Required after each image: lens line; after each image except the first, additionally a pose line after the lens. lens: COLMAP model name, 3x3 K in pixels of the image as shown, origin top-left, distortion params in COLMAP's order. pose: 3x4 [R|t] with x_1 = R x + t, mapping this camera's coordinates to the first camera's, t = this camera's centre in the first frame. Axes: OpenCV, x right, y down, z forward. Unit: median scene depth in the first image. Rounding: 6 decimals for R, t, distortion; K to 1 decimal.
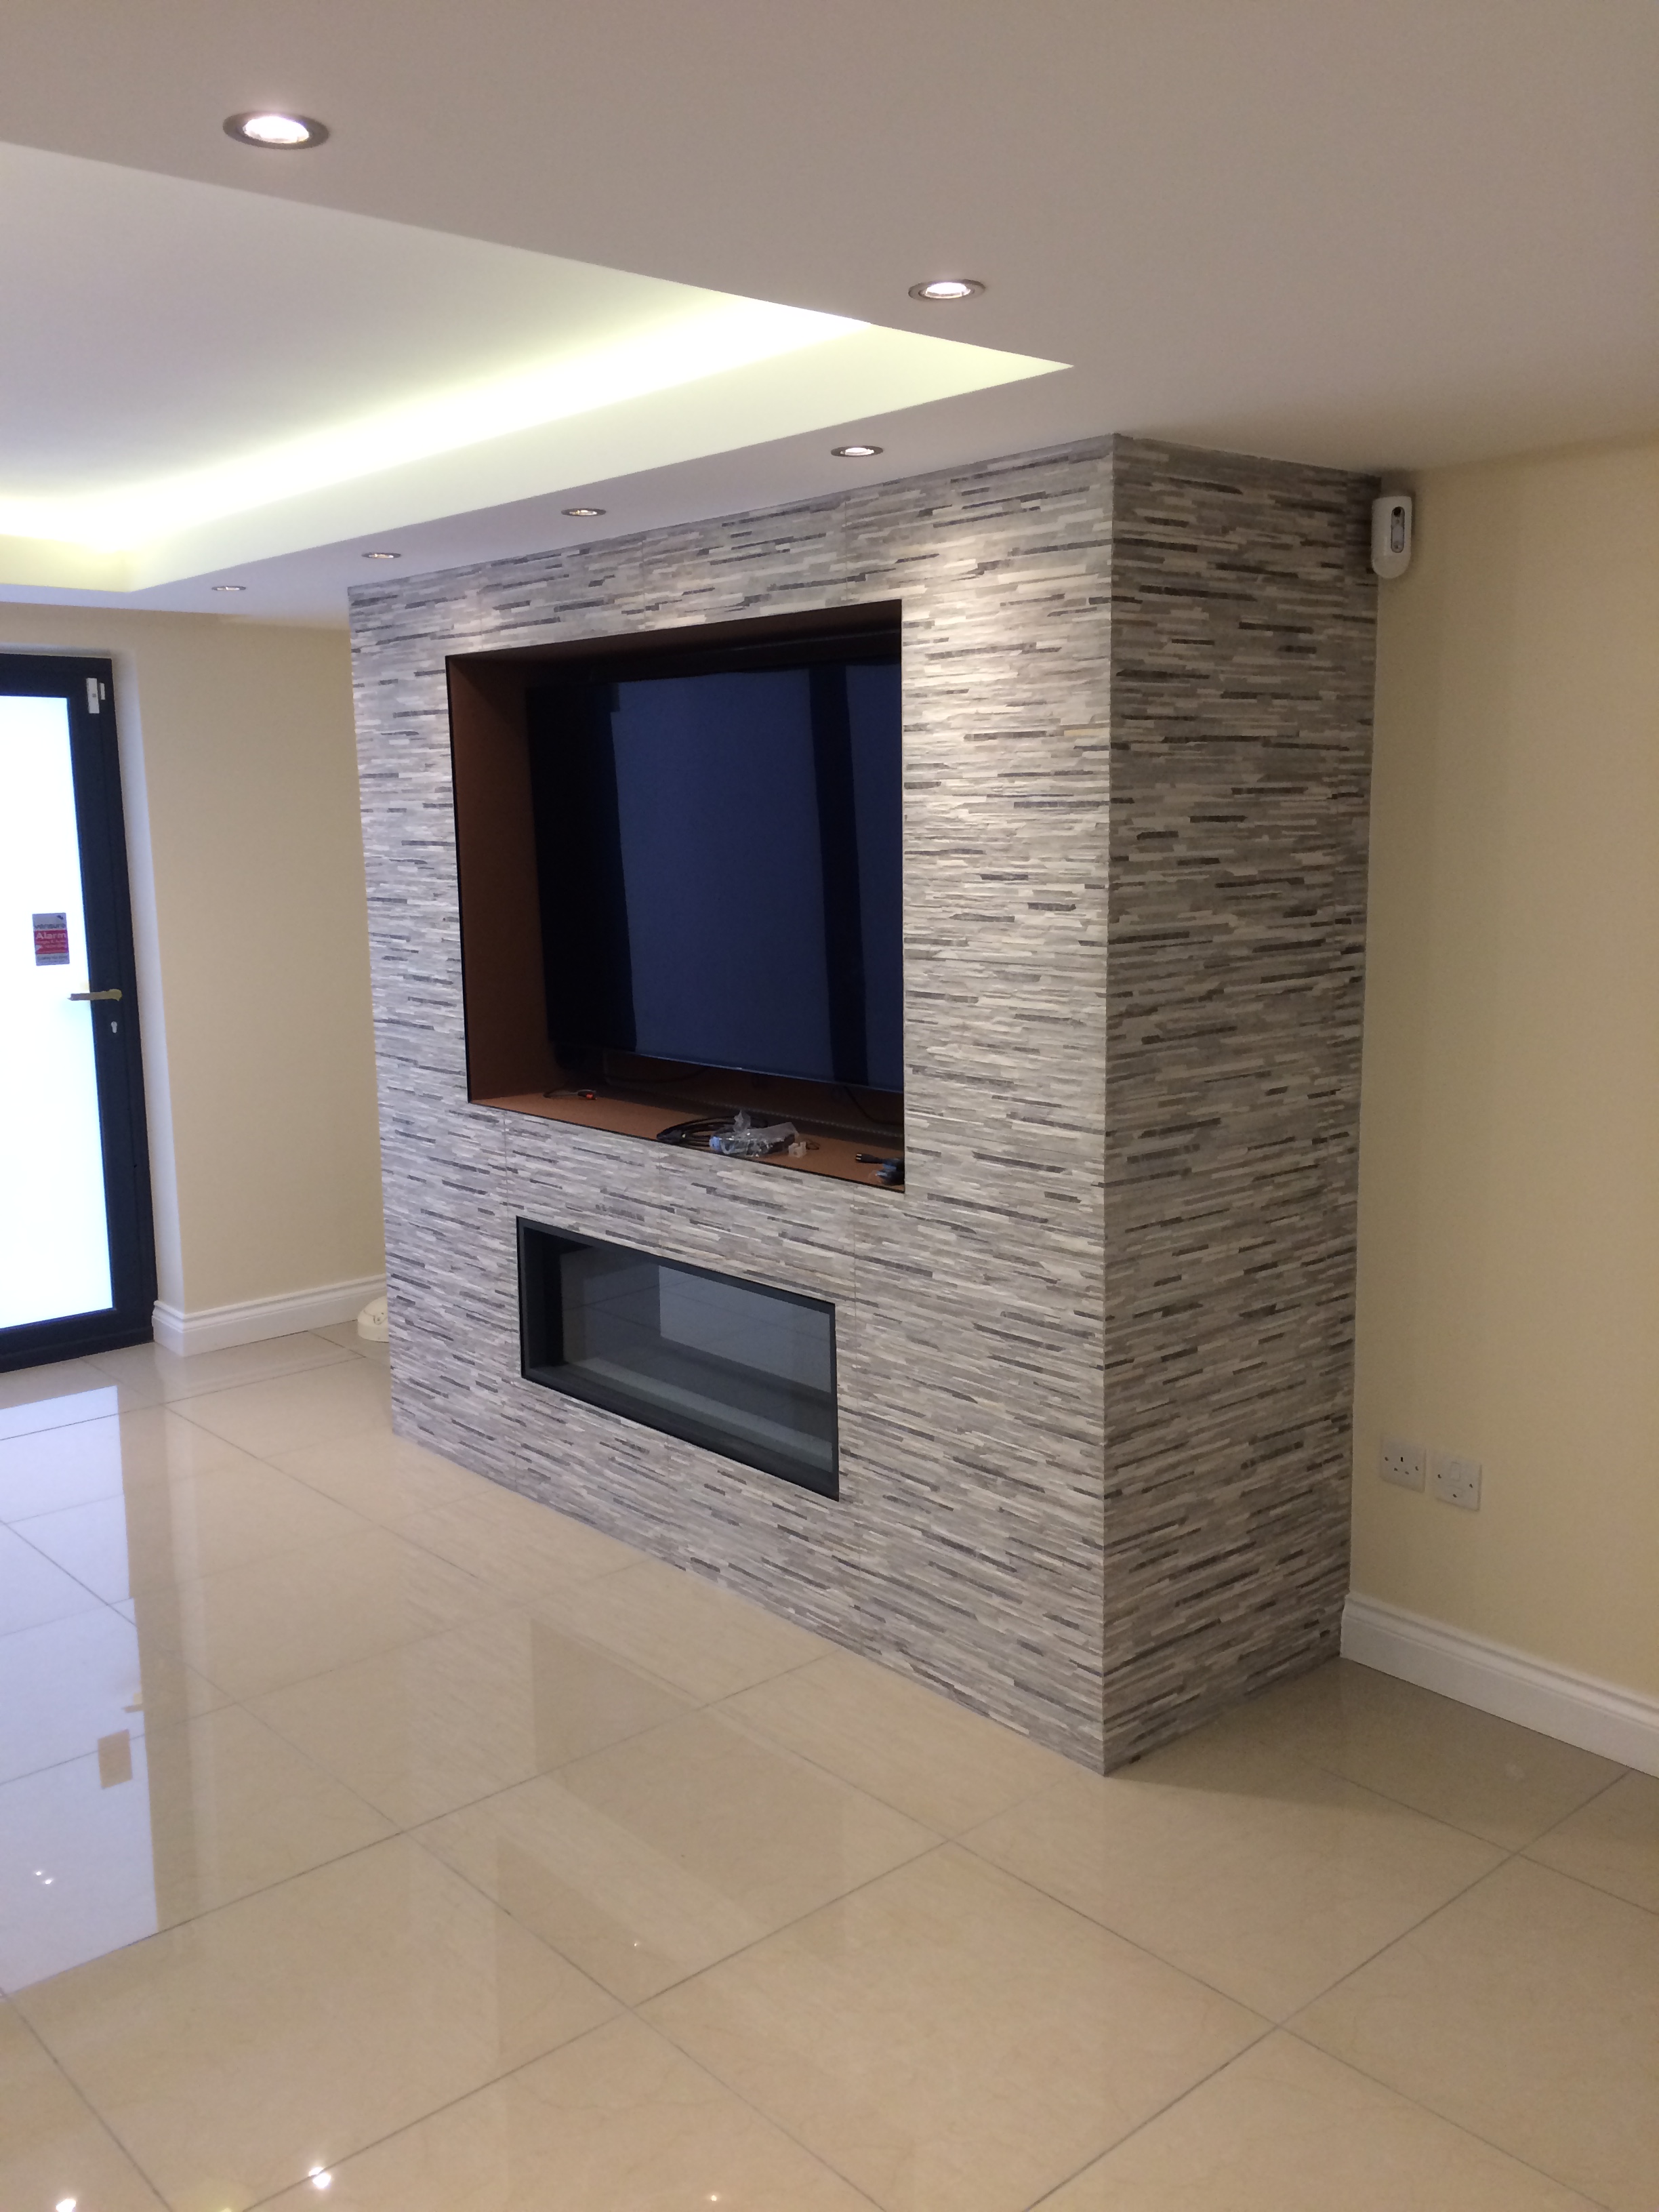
lens RADIAL K [[1900.1, 0, 828.1], [0, 1900.1, 1106.9], [0, 0, 1]] dist [0.077511, -0.082218]
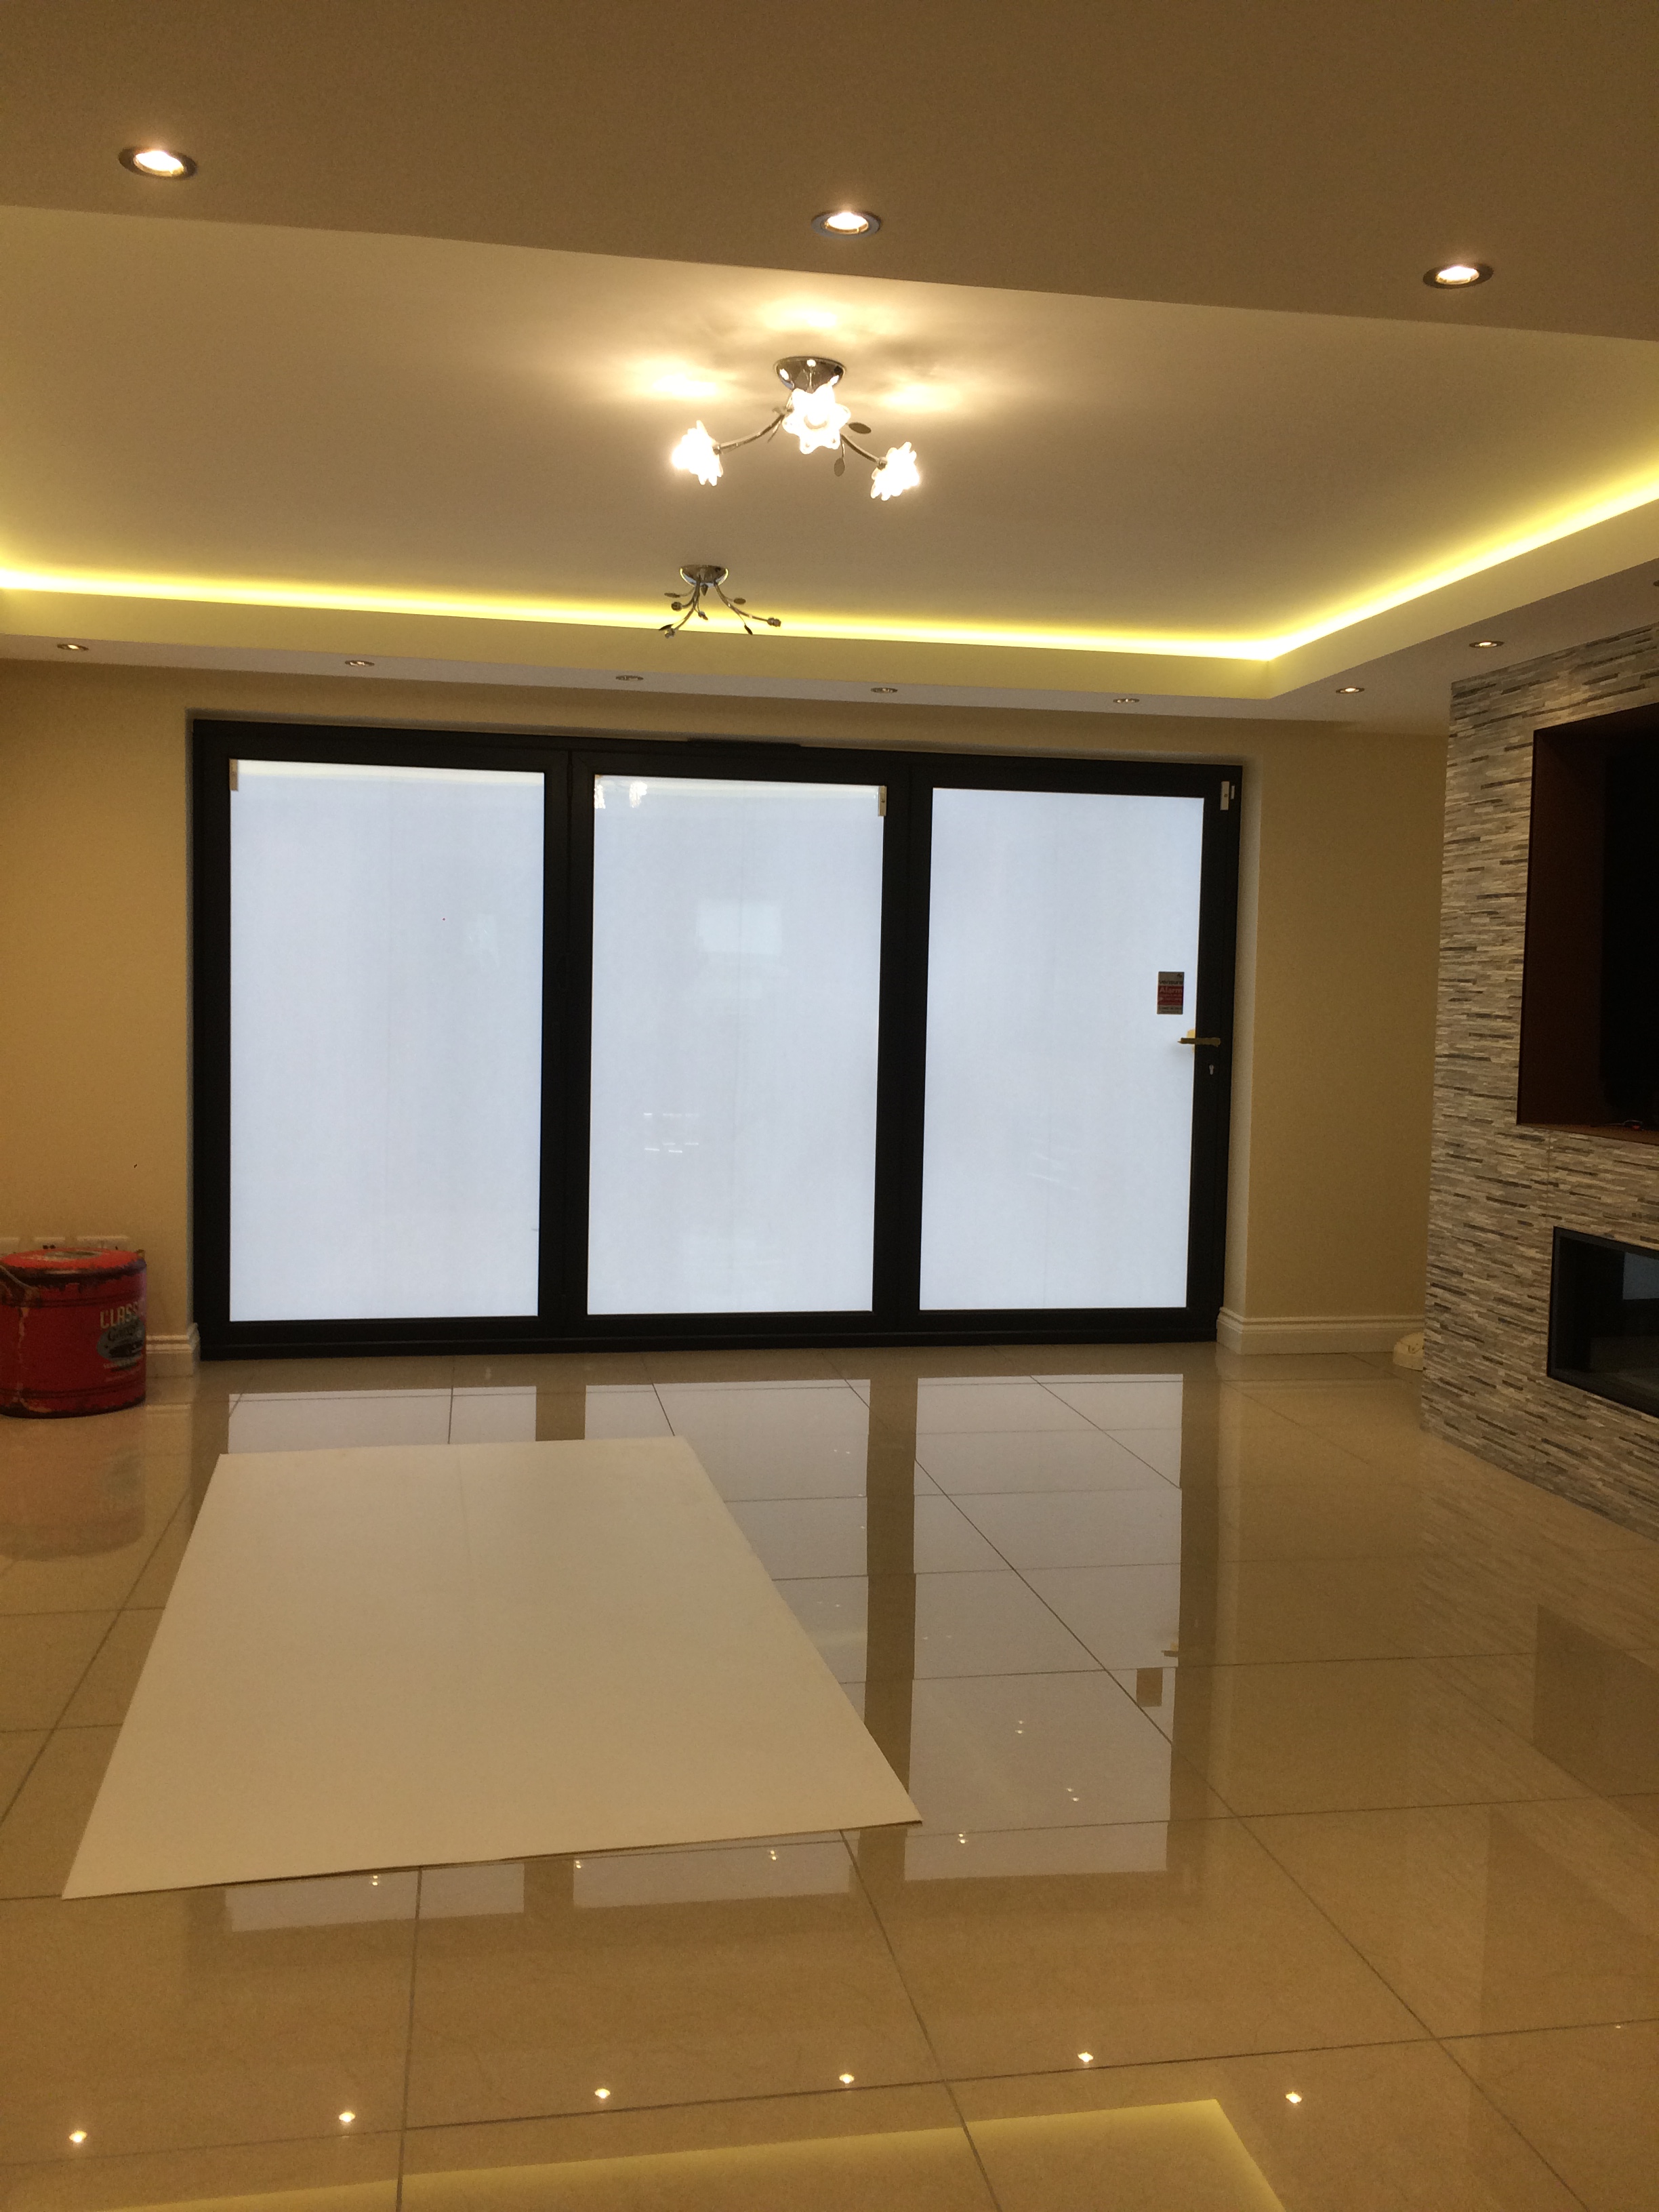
lens RADIAL K [[1900.1, 0, 832.5], [0, 1900.1, 1109.2], [0, 0, 1]] dist [0.077511, -0.082218]
pose [[0.859062, 0.064423, -0.507802, 0.039773], [-0.111389, 0.991802, -0.062613, 0.113431], [0.499605, 0.110352, 0.859195, -0.182741]]
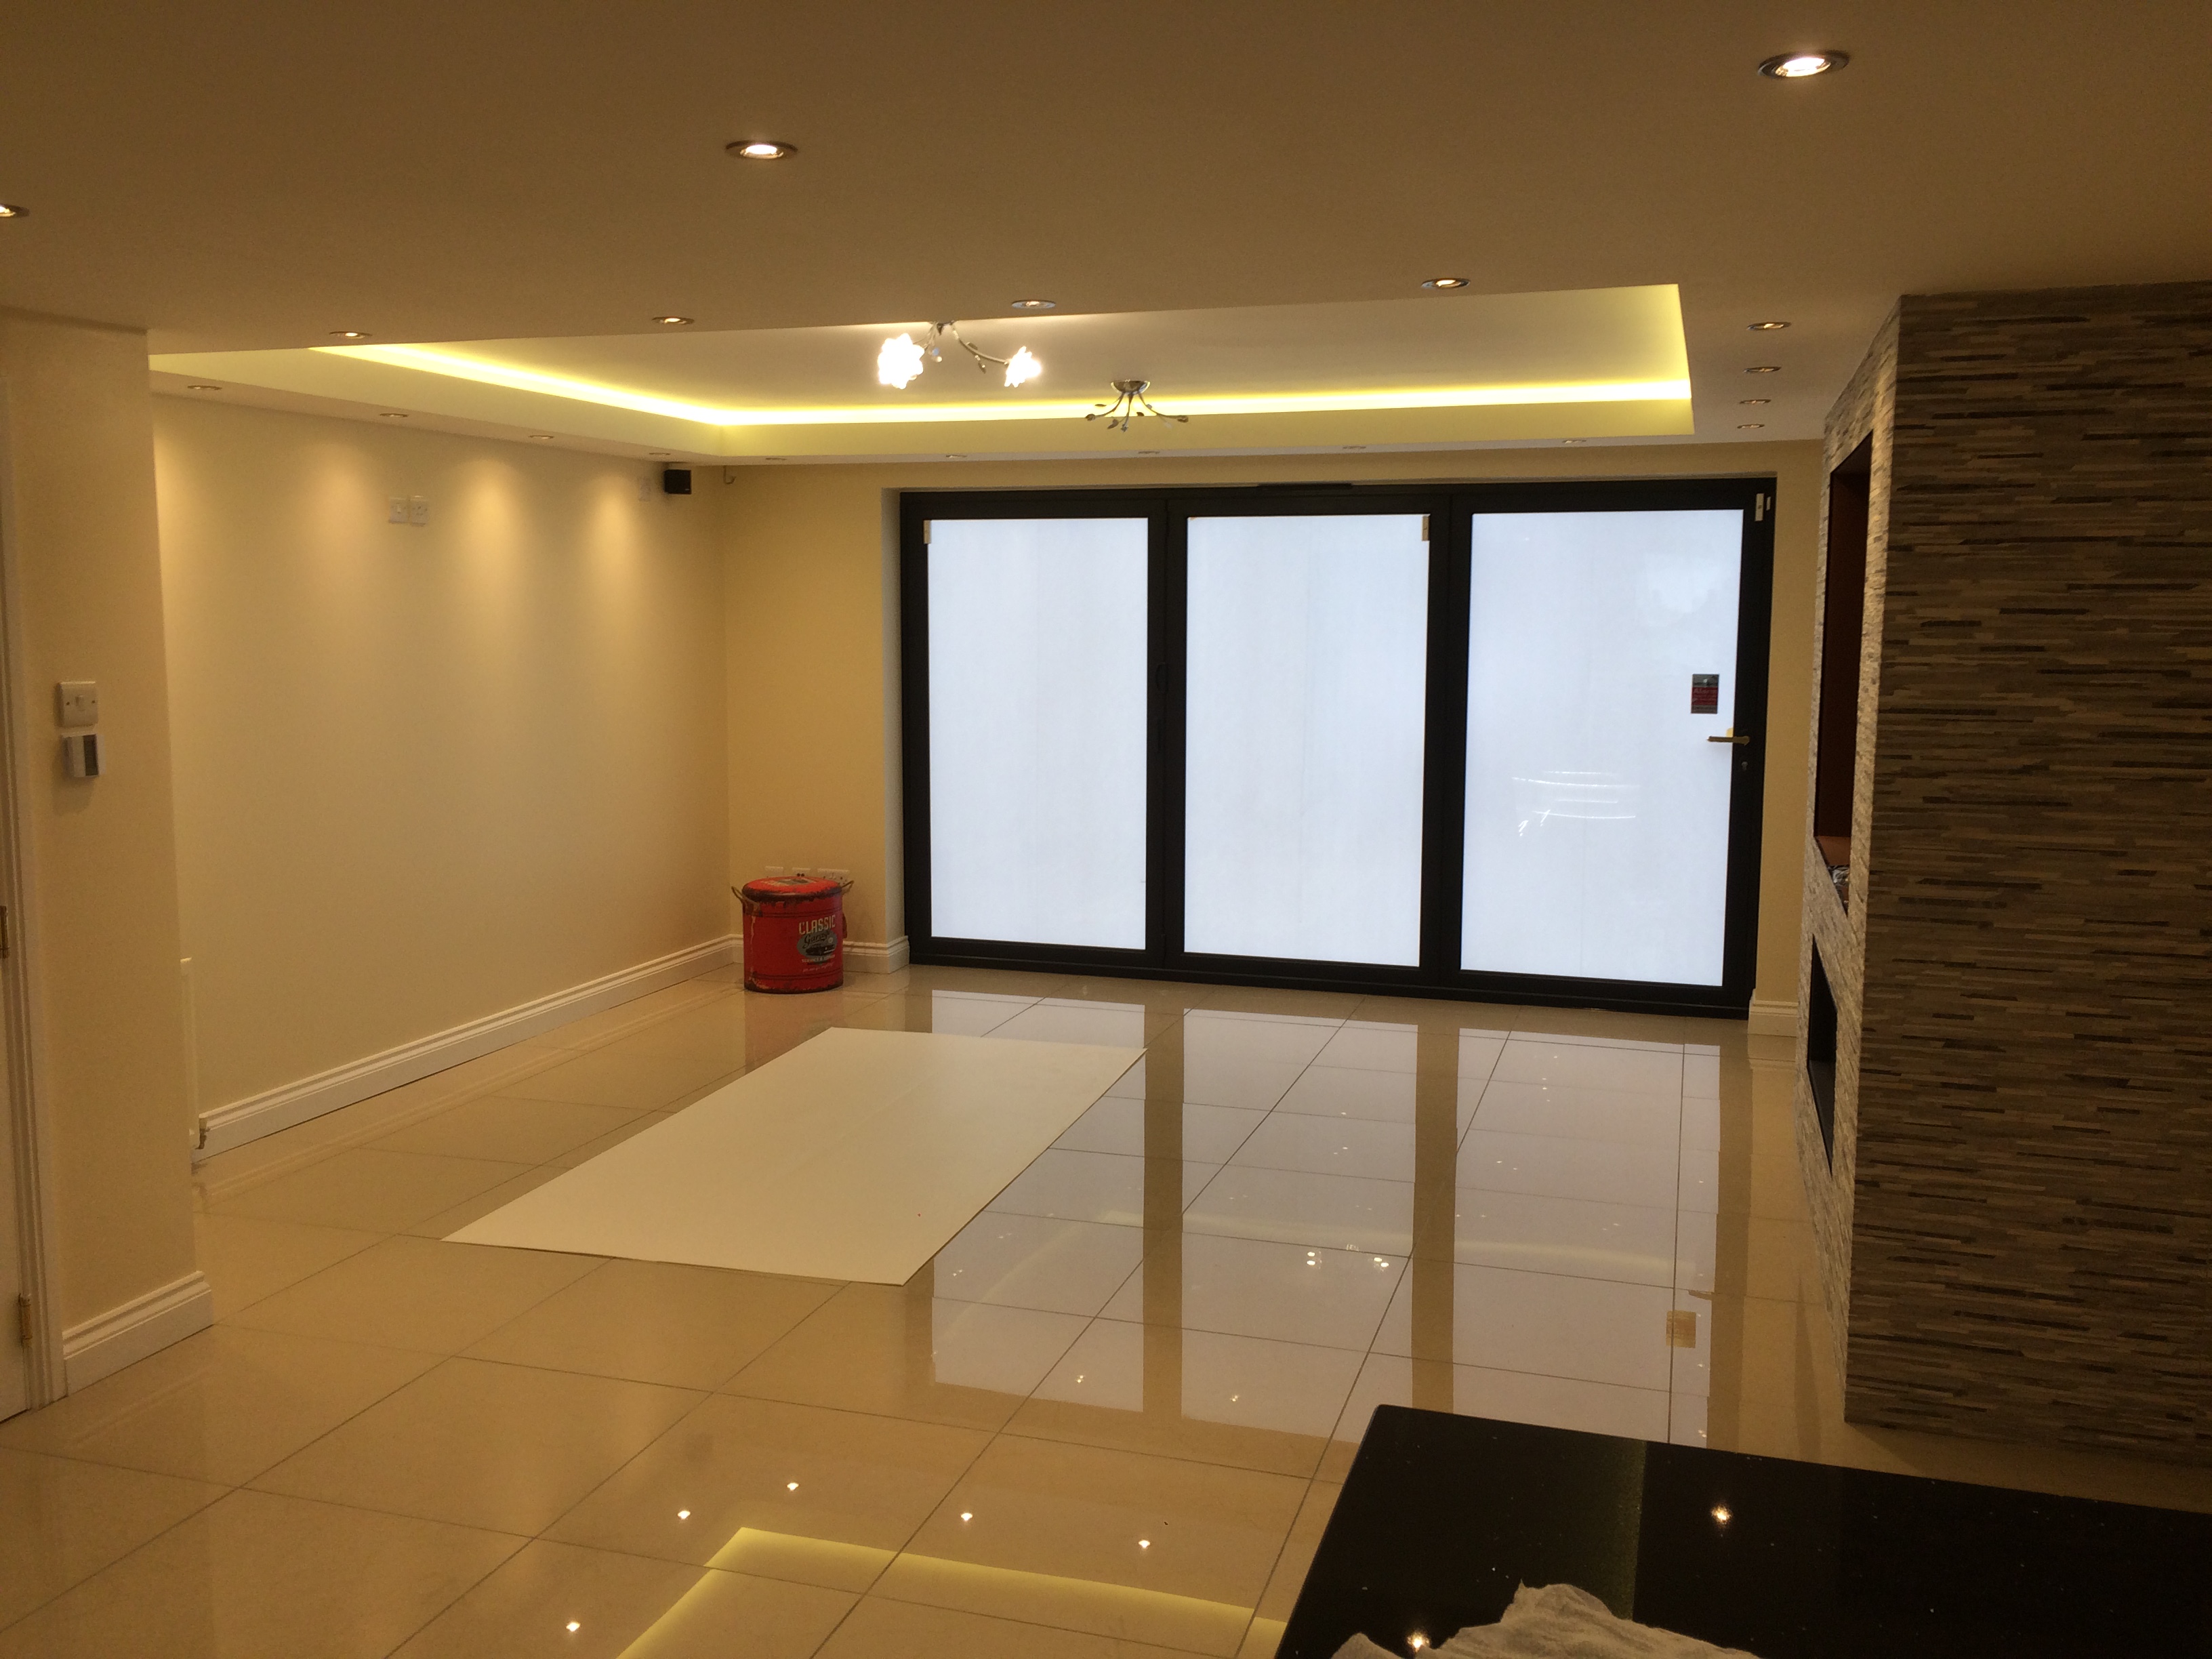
lens RADIAL K [[1900.1, 0, 1093.4], [0, 1900.1, 846.8], [0, 0, 1]] dist [0.077511, -0.082218]
pose [[0.508722, 0.126813, -0.851540, 0.673755], [-0.146987, 0.987364, 0.059228, -0.000735], [0.848290, 0.095034, 0.520934, -0.029645]]
